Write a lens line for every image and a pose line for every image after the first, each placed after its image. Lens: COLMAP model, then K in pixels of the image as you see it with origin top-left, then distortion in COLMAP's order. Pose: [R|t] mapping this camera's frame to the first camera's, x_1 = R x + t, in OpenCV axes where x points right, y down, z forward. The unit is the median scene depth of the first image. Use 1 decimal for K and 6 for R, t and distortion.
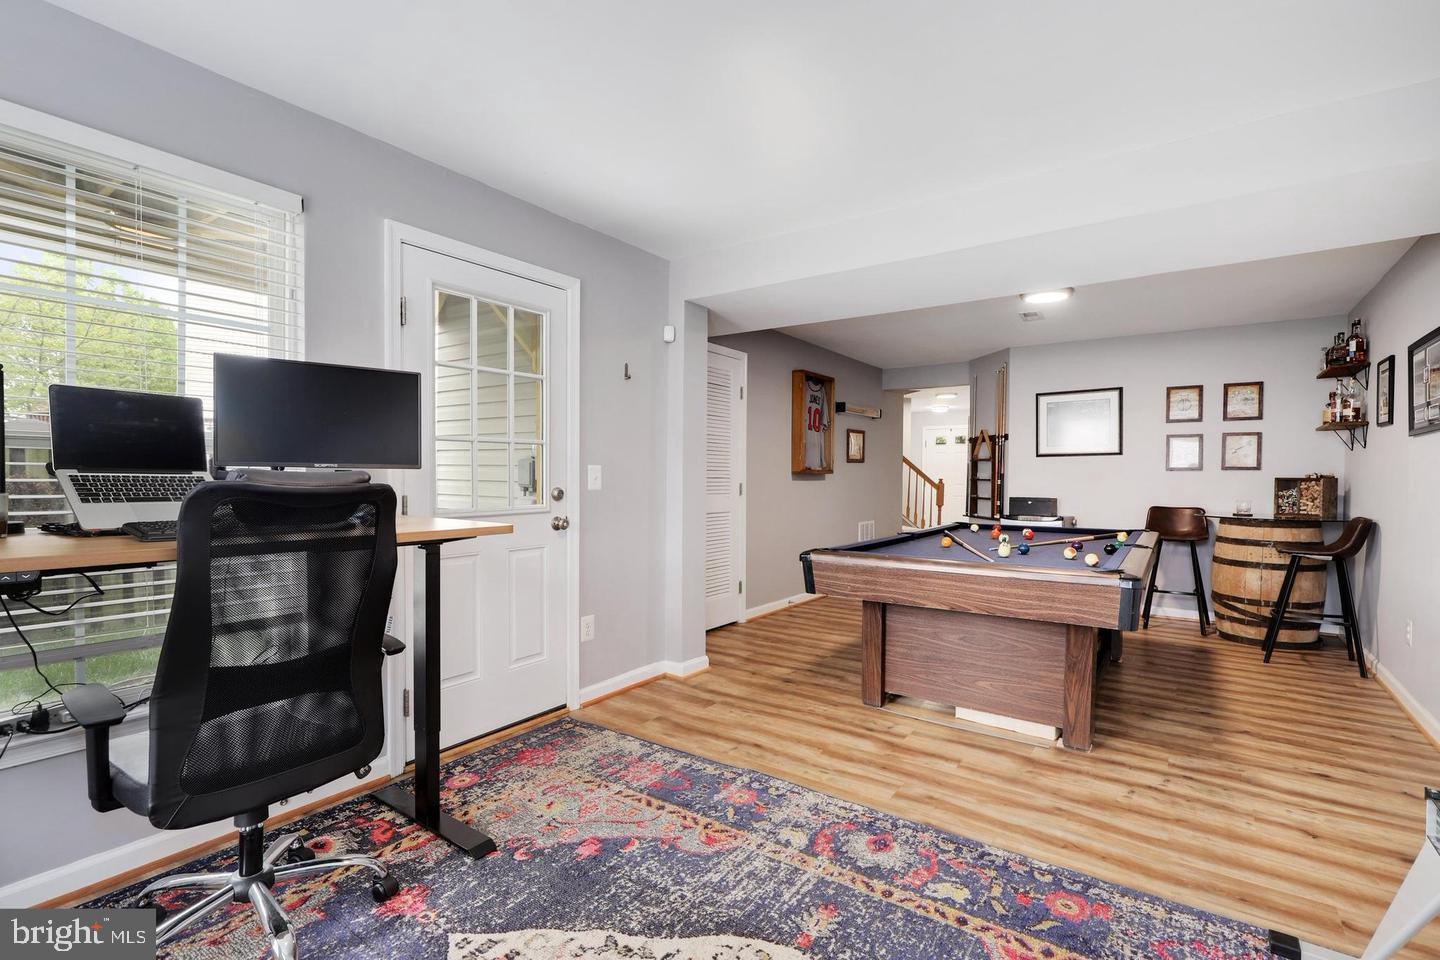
lens RADIAL K [[647.5, 0, 749.3], [0, 647.5, 484.2], [0, 0, 1]] dist [0.000193, -0.000937]
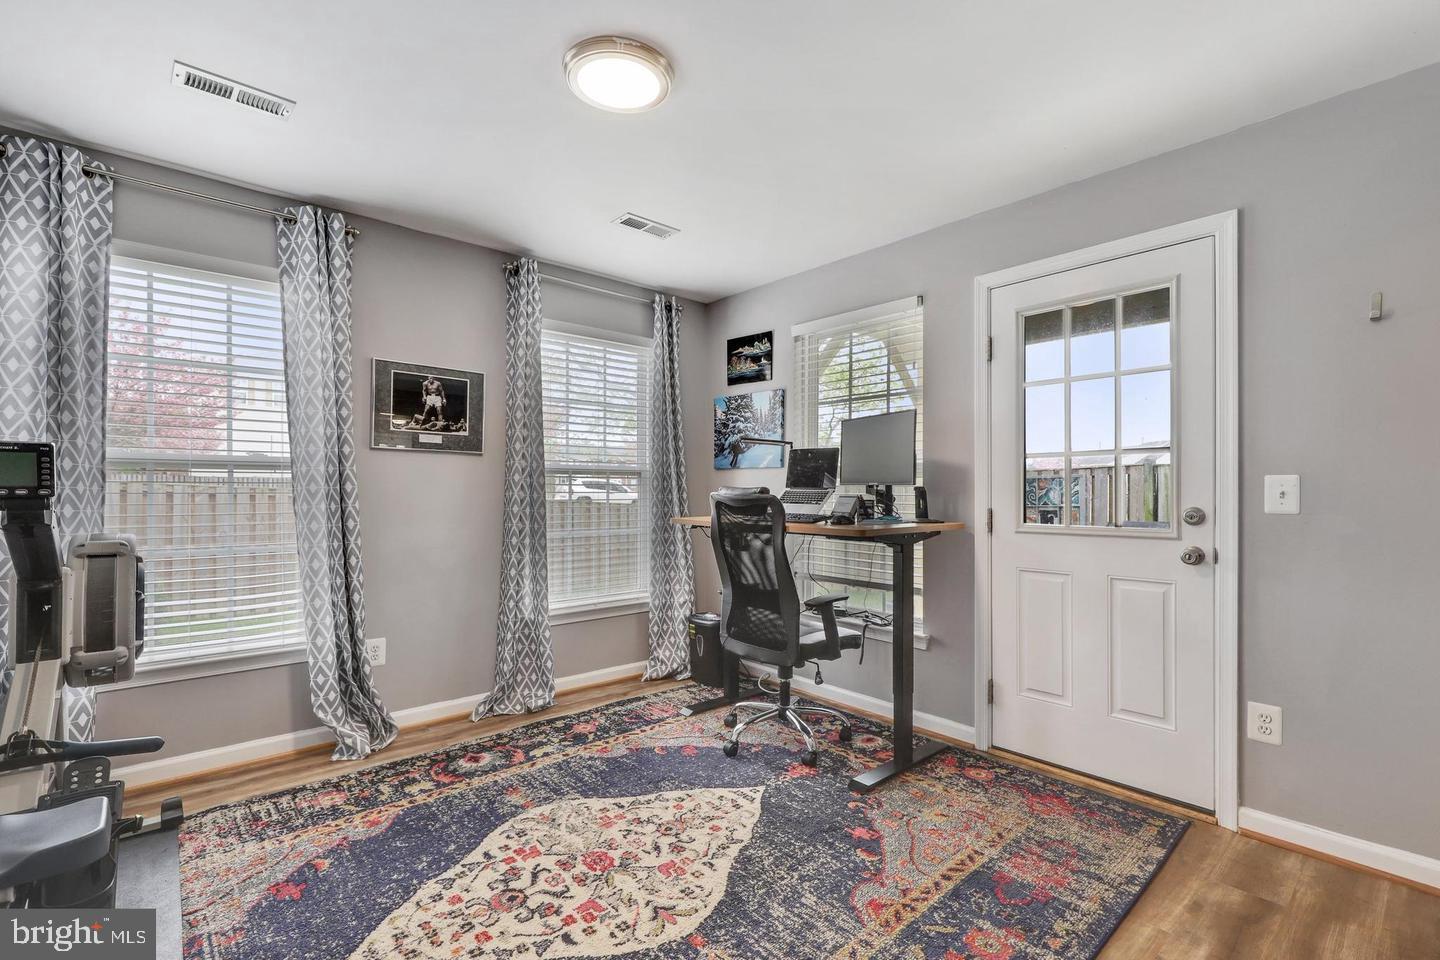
lens RADIAL K [[647.5, 0, 722.1], [0, 647.5, 483.9], [0, 0, 1]] dist [0.000193, -0.000937]
pose [[-0.240080, -0.014219, -0.970649, 0.729593], [-0.018373, 0.999780, -0.010102, -0.005401], [0.970579, 0.015408, -0.240288, 0.860055]]
